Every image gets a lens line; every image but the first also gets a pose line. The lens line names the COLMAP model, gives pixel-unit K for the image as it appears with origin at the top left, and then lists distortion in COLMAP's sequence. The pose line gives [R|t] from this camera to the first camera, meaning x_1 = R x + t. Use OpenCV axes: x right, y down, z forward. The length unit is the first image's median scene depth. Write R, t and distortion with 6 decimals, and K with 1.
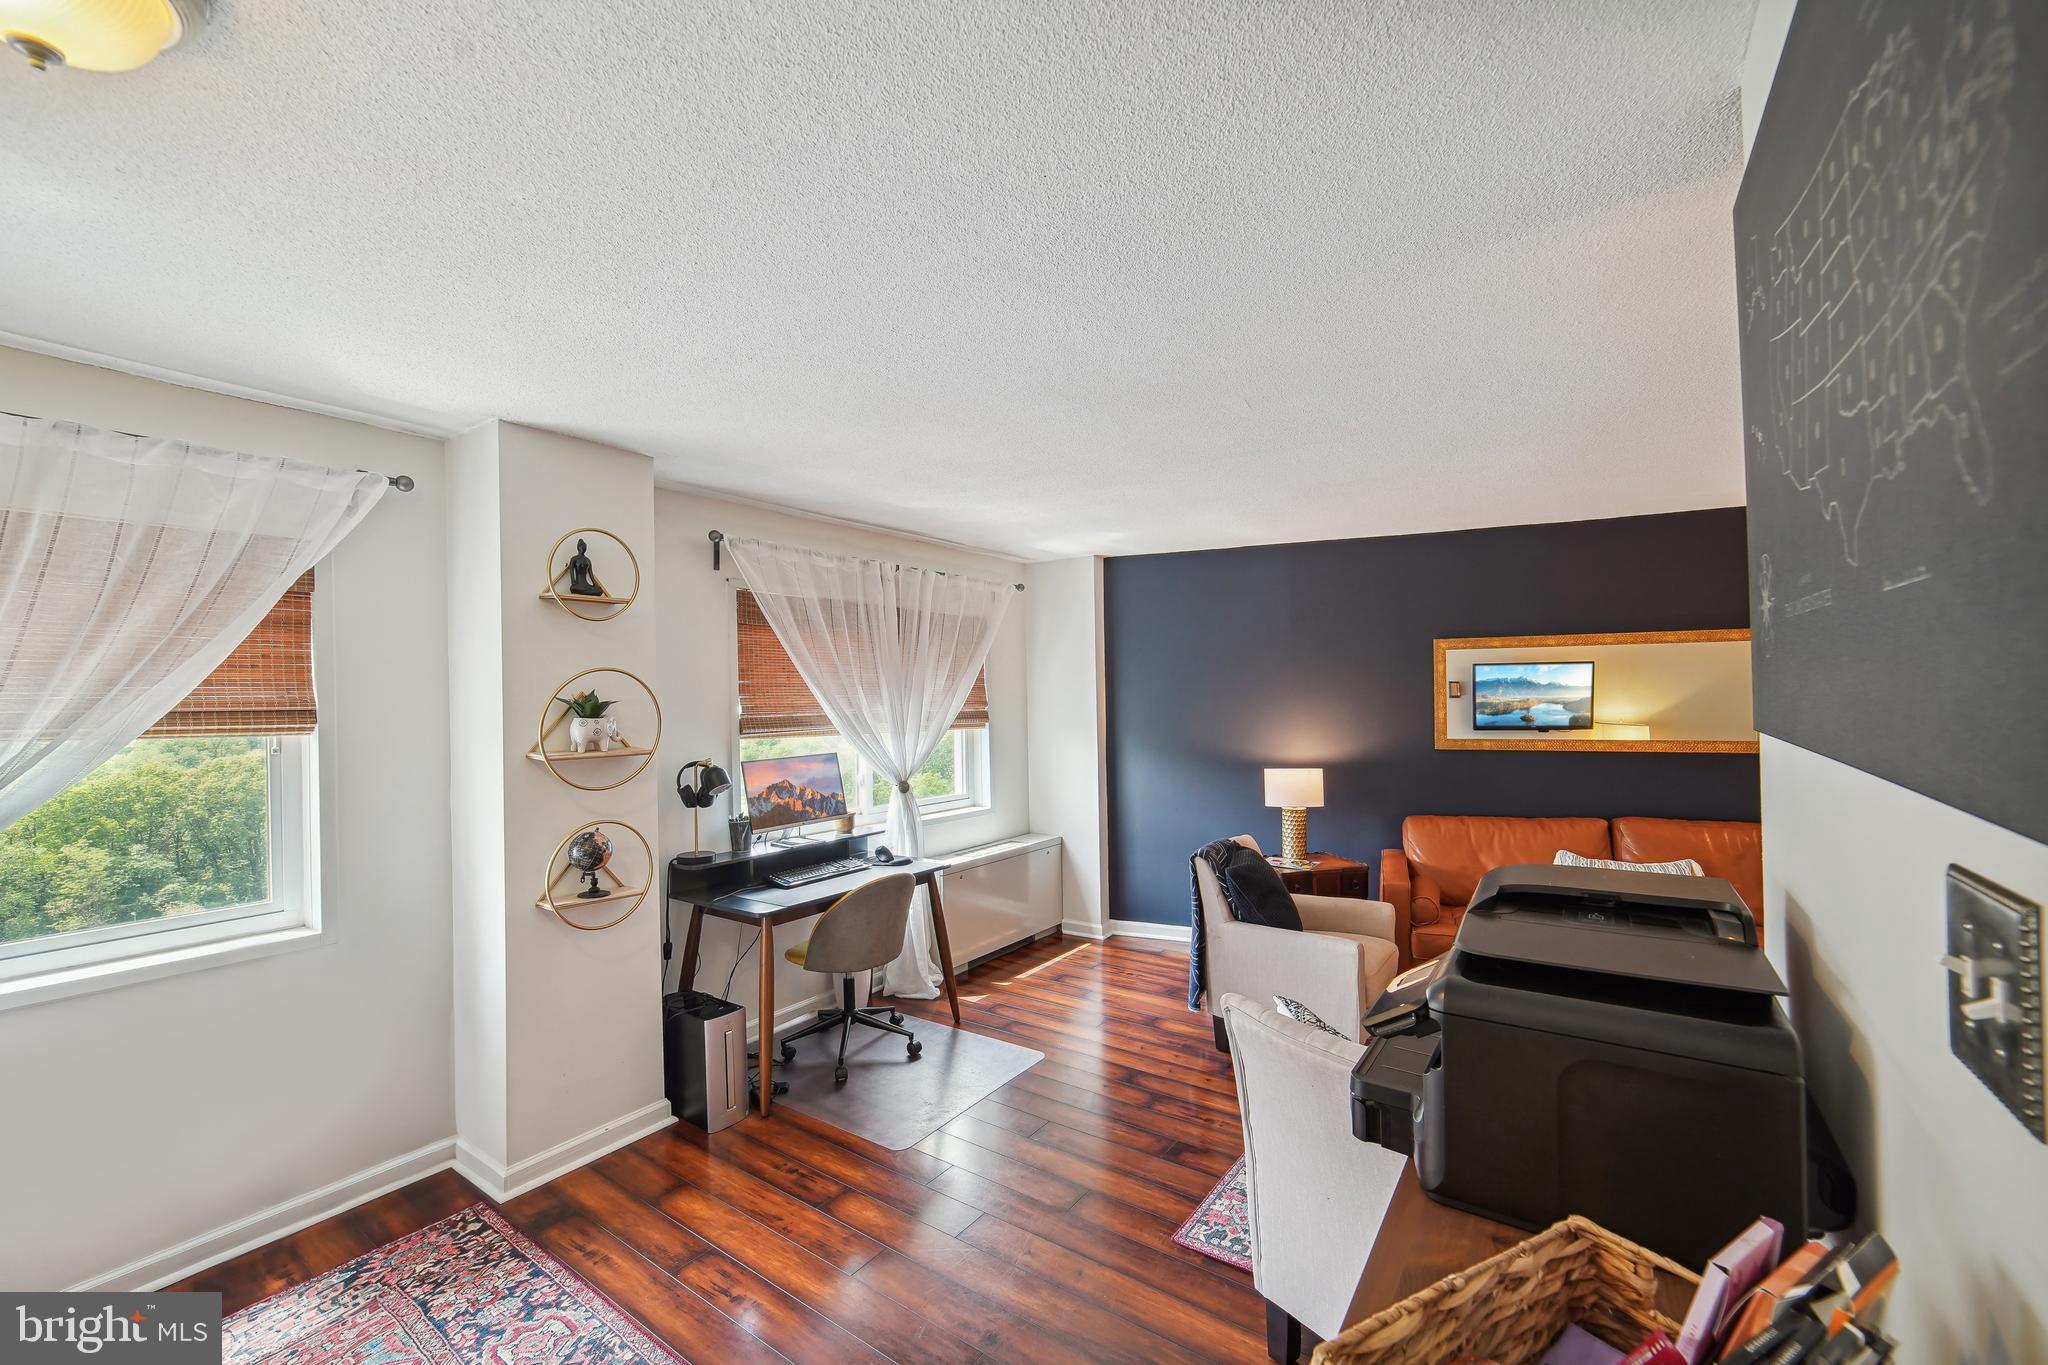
lens RADIAL K [[829.3, 0, 1013.9], [0, 829.3, 688.4], [0, 0, 1]] dist [-0.011247, 0.002465]
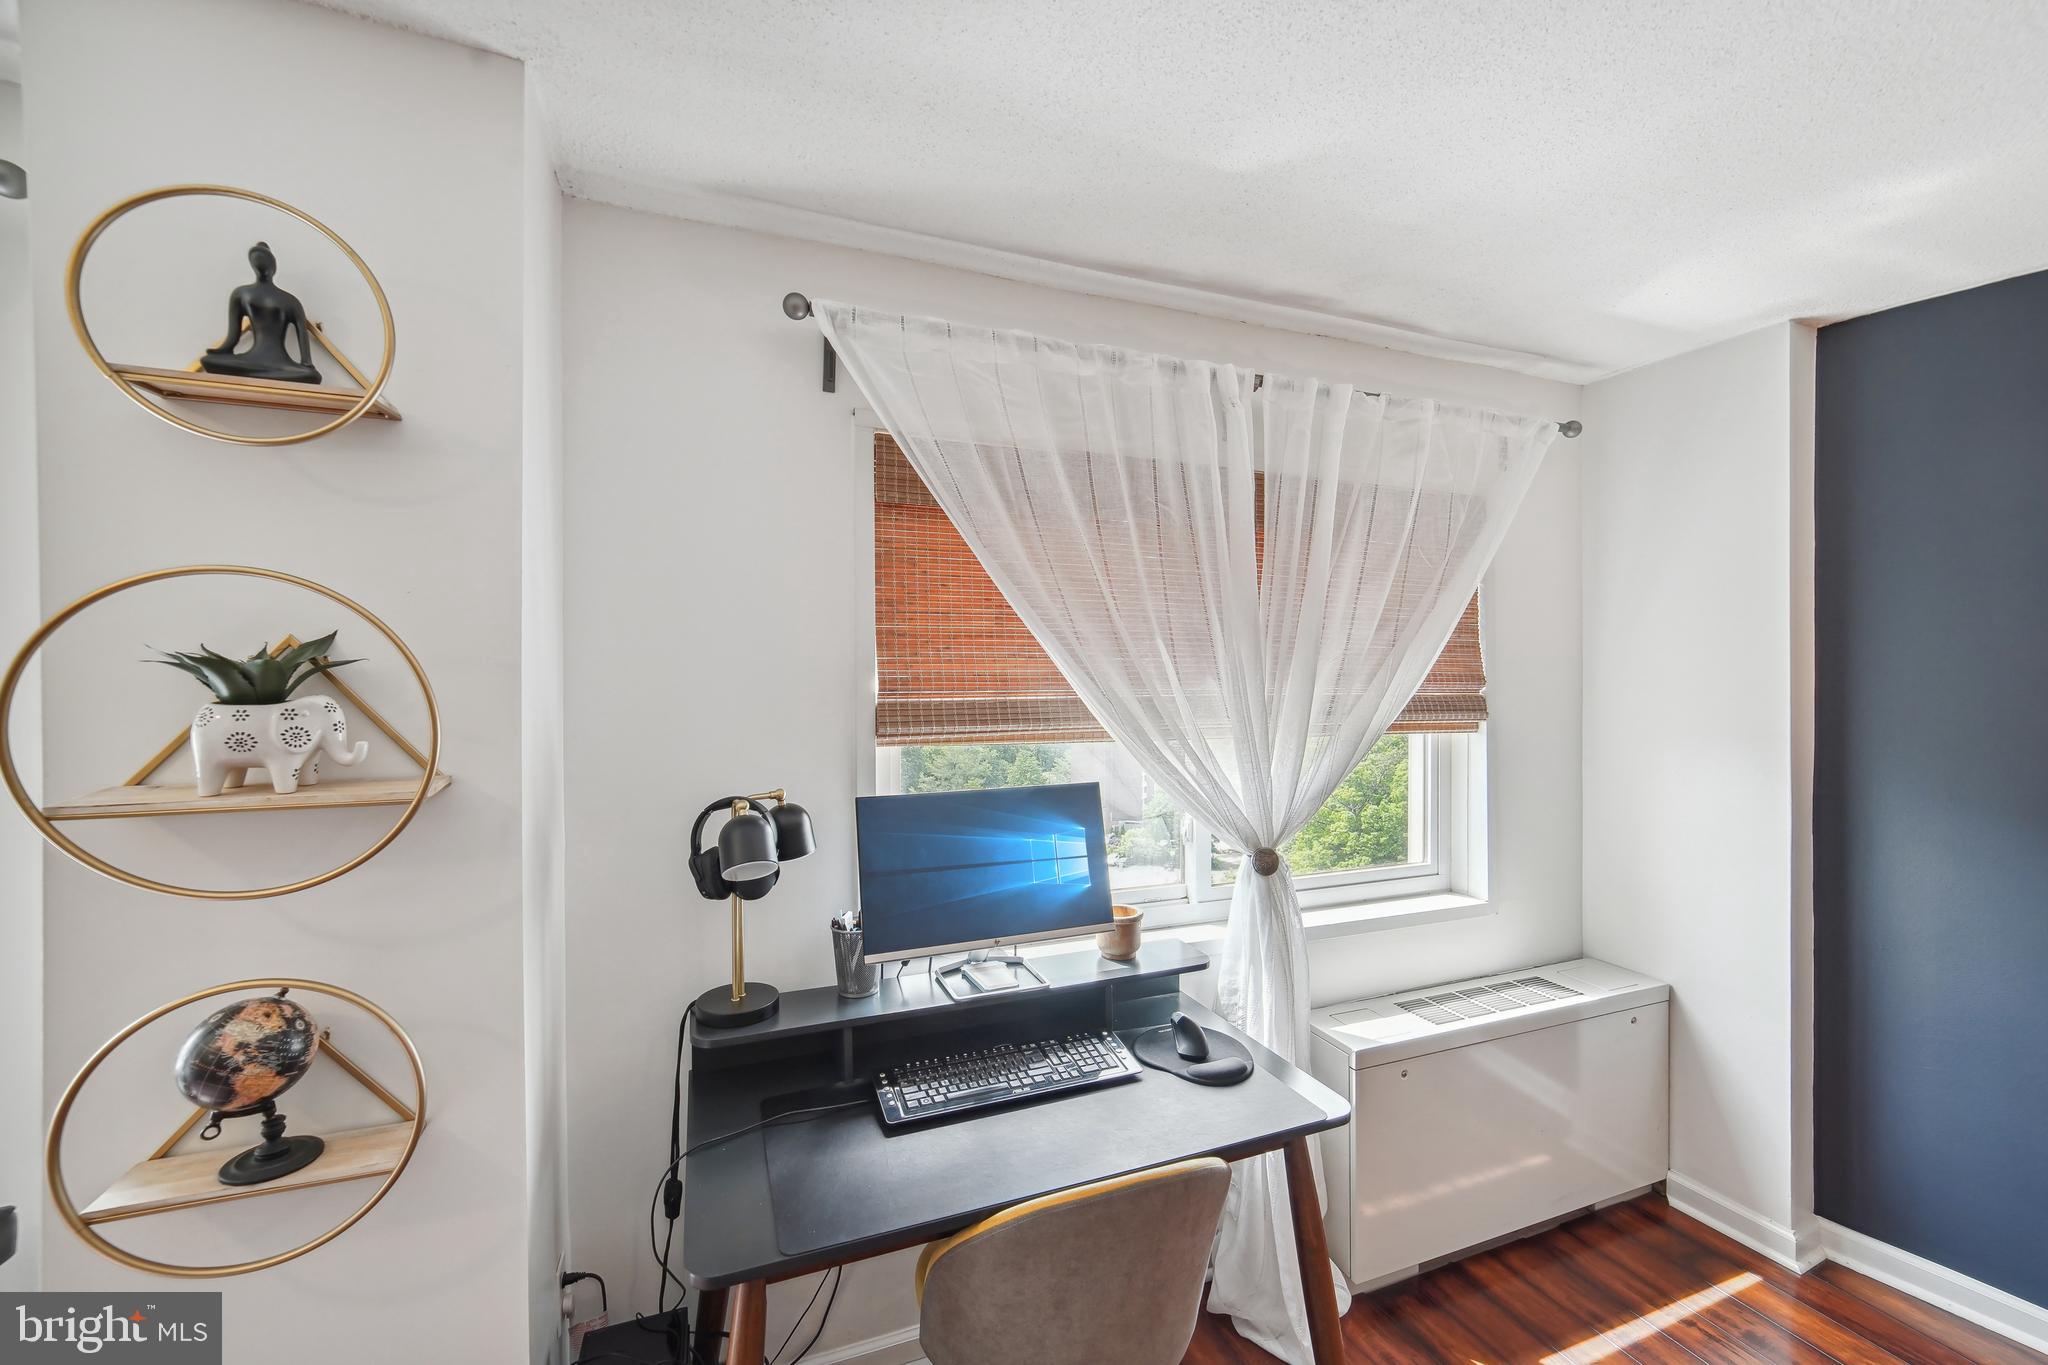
lens RADIAL K [[829.3, 0, 1032.7], [0, 829.3, 686.9], [0, 0, 1]] dist [-0.011247, 0.002465]
pose [[0.851292, 0.013897, -0.524508, -0.004516], [-0.001604, 0.999713, 0.023884, 0.010936], [0.524689, -0.019491, 0.851071, 0.476776]]
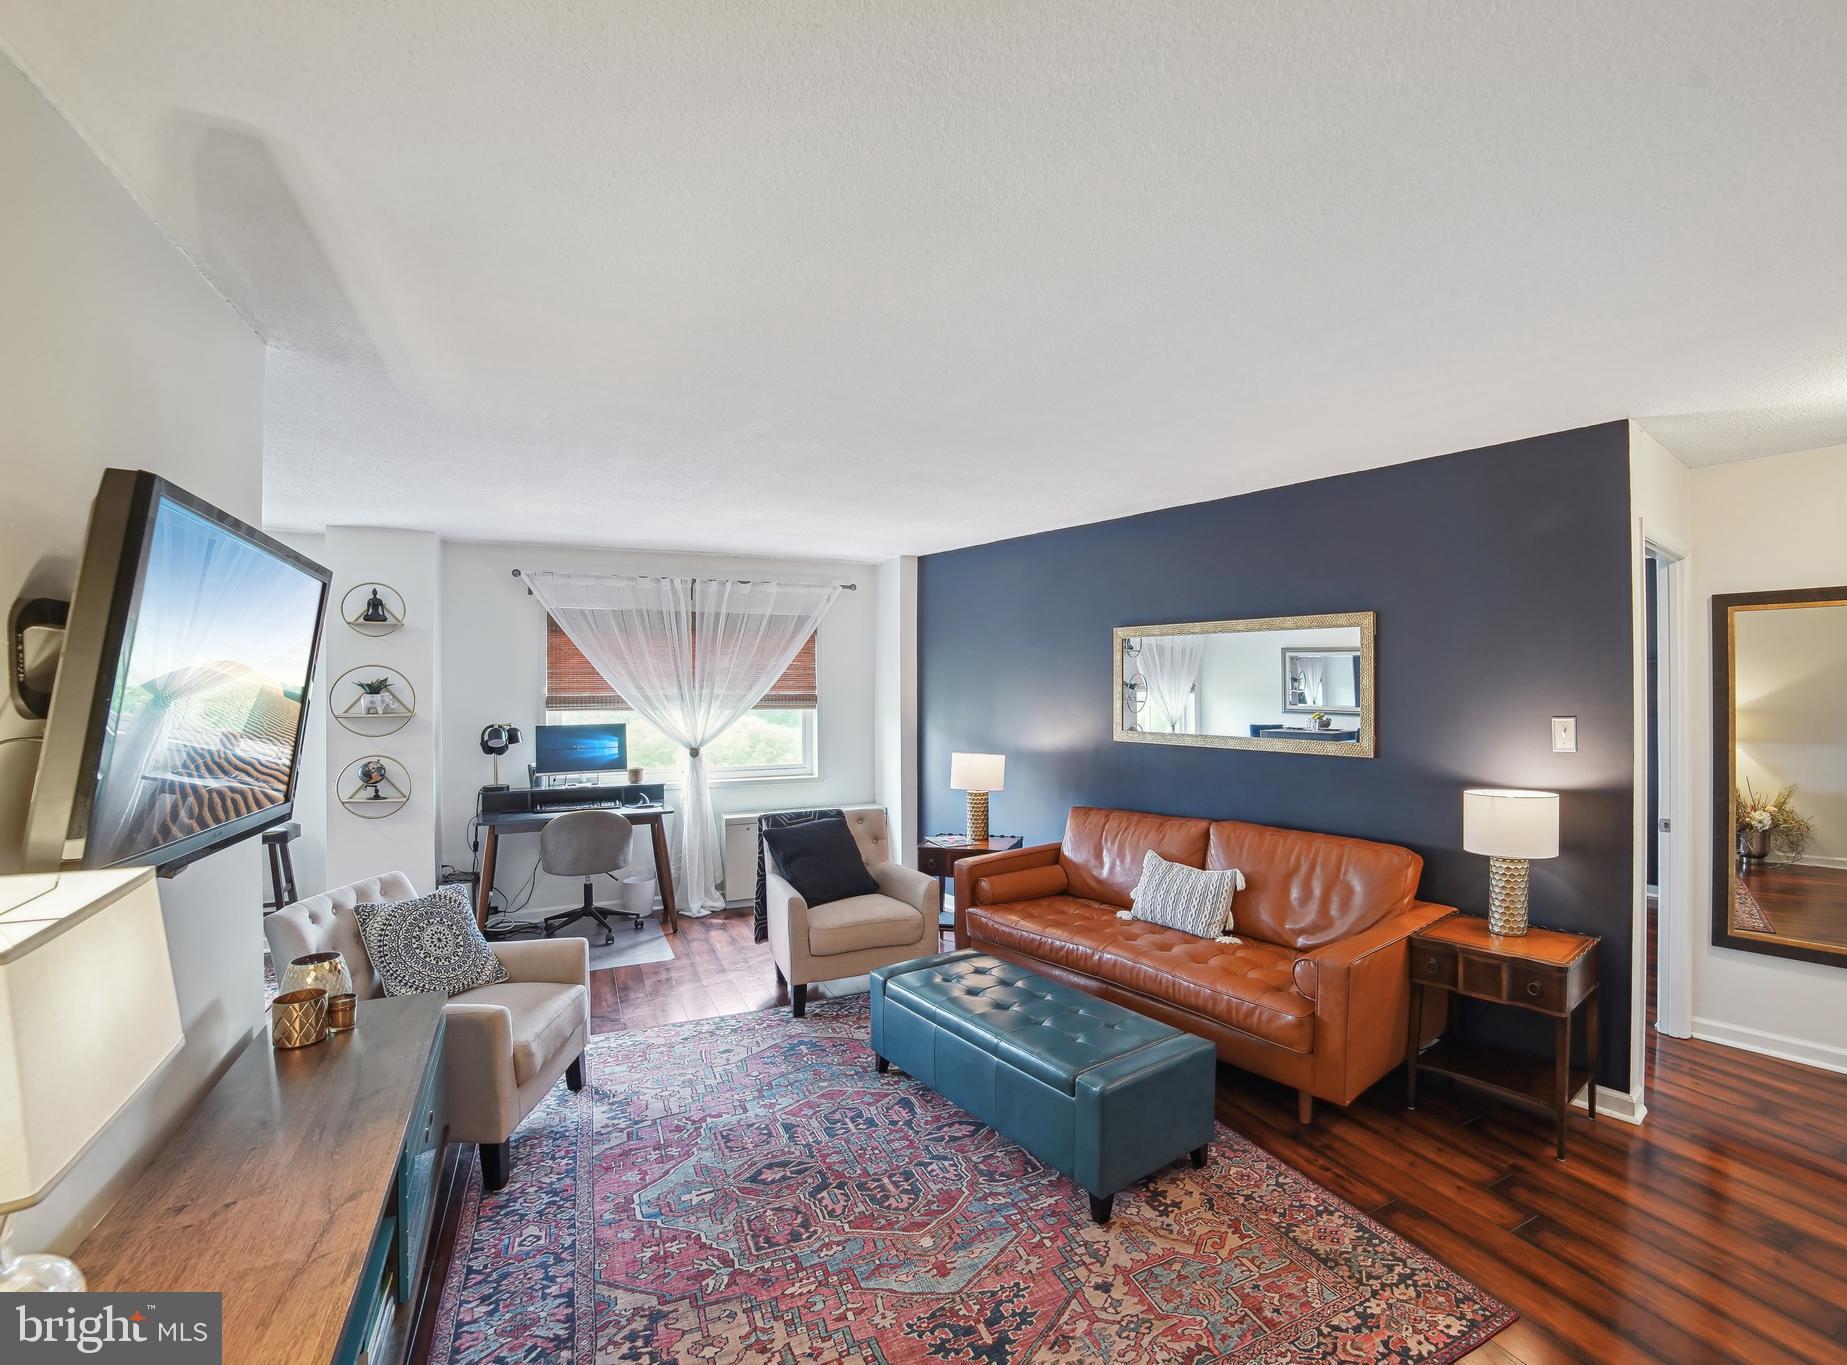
lens RADIAL K [[831.6, 0, 957.6], [0, 831.6, 691.1], [0, 0, 1]] dist [-0.037998, 0.000965]
pose [[0.875125, 0.013758, -0.483701, 0.731991], [-0.003366, 0.999745, 0.022348, -0.005701], [0.483885, -0.017929, 0.874948, 0.068229]]
